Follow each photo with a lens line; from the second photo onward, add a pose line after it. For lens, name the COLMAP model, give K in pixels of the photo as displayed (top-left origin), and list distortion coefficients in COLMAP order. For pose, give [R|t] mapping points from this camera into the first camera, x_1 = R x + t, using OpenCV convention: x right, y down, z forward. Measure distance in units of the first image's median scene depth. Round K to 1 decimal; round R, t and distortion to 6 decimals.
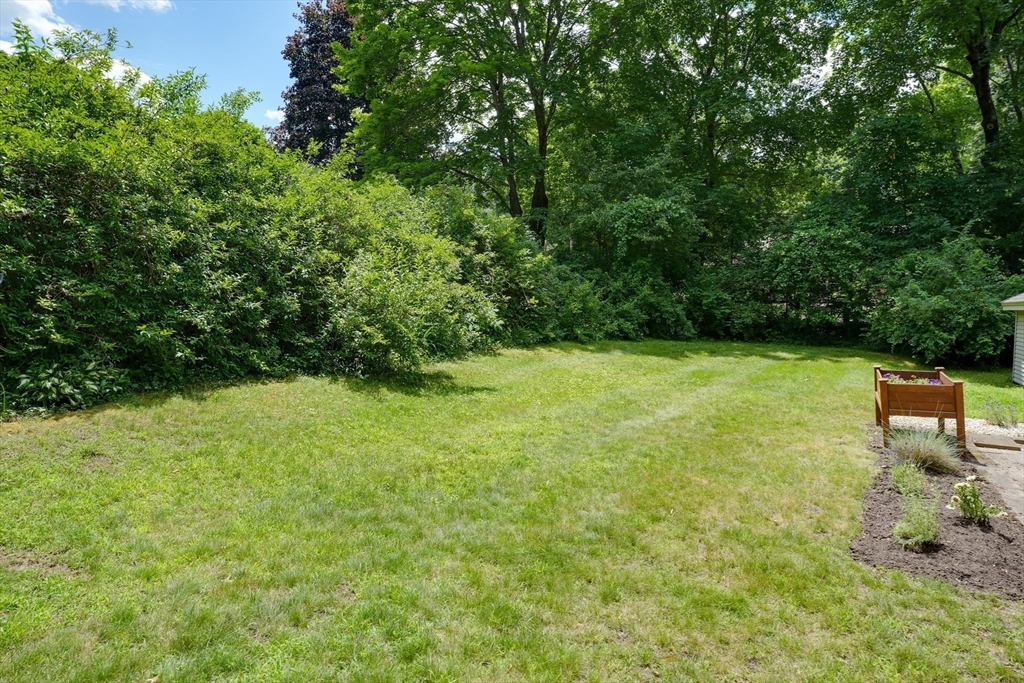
lens RADIAL K [[575.7, 0, 512.0], [0, 575.7, 341.5], [0, 0, 1]] dist [-0.075330, 0.049916]
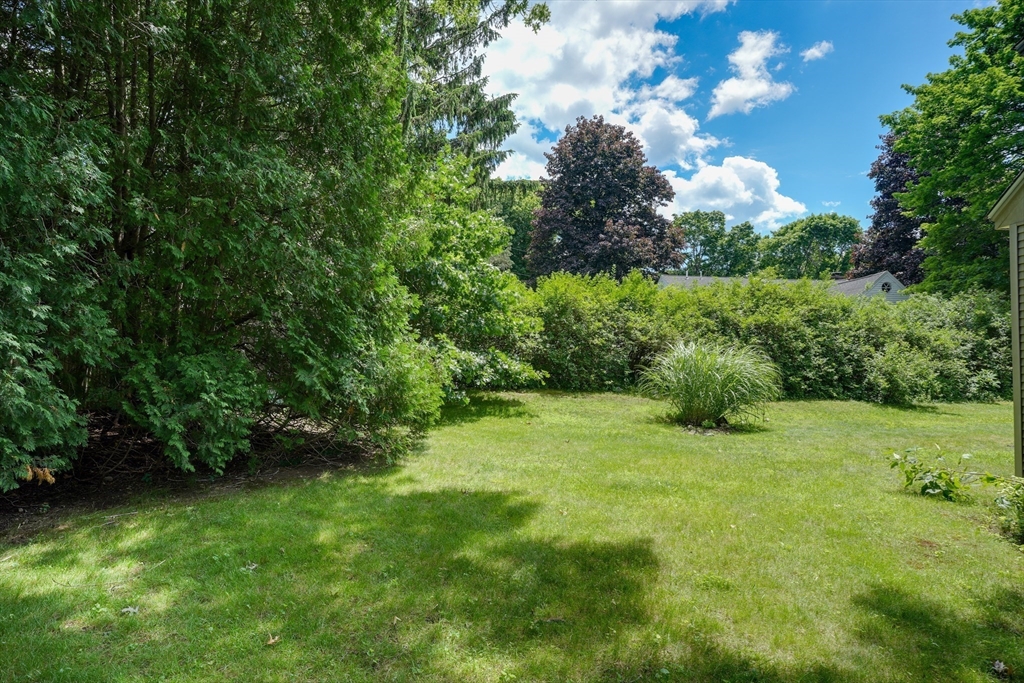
lens RADIAL K [[575.7, 0, 512.0], [0, 575.7, 341.5], [0, 0, 1]] dist [-0.075330, 0.049916]
pose [[0.561989, -0.034773, -0.826414, 0.670773], [-0.064563, 0.994224, -0.085739, 0.094091], [0.824621, 0.101540, 0.556497, -1.282540]]
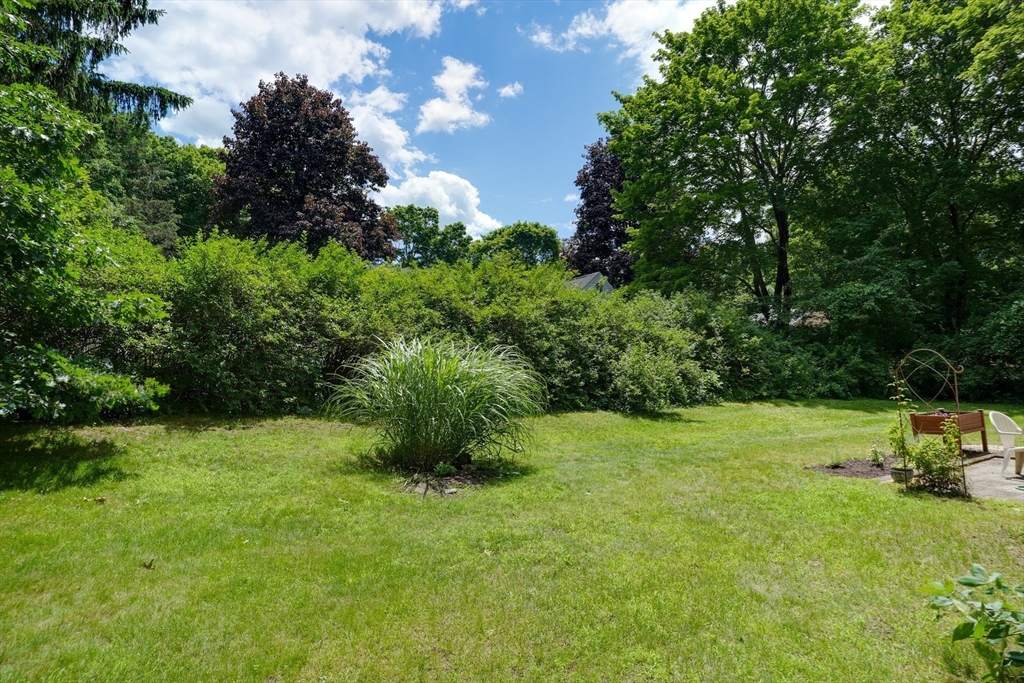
lens RADIAL K [[575.7, 0, 512.0], [0, 575.7, 341.5], [0, 0, 1]] dist [-0.075330, 0.049916]
pose [[0.887260, -0.035540, -0.459899, 0.249342], [-0.018132, 0.993570, -0.111760, 0.043557], [0.460914, 0.107499, 0.880910, -0.796613]]
